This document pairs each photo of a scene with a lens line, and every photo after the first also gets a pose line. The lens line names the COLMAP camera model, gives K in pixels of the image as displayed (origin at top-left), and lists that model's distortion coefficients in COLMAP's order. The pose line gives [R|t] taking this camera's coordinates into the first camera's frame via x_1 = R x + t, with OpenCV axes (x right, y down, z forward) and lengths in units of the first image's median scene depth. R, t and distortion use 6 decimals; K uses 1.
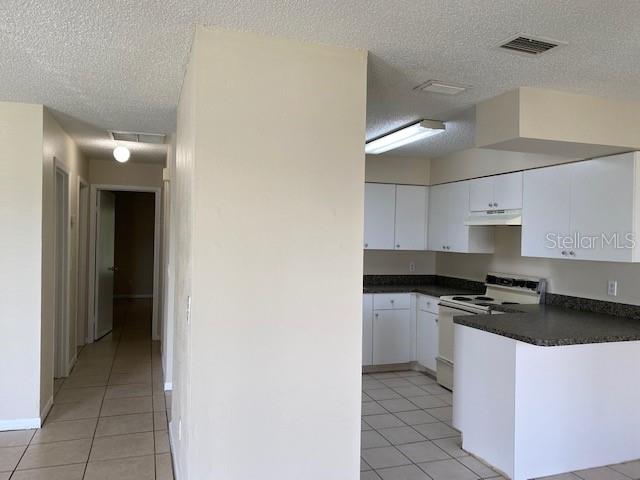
lens RADIAL K [[487.1, 0, 318.5], [0, 487.1, 240.2], [0, 0, 1]] dist [-0.007421, -0.013579]
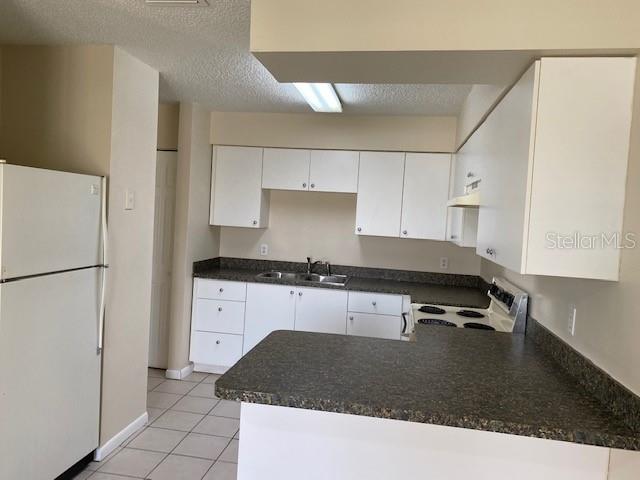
lens RADIAL K [[487.1, 0, 322.6], [0, 487.1, 237.0], [0, 0, 1]] dist [-0.007421, -0.013579]
pose [[0.890459, 0.044646, -0.452868, 0.450422], [-0.031199, 0.998824, 0.037123, -0.006495], [0.453993, -0.018928, 0.890804, 0.291673]]
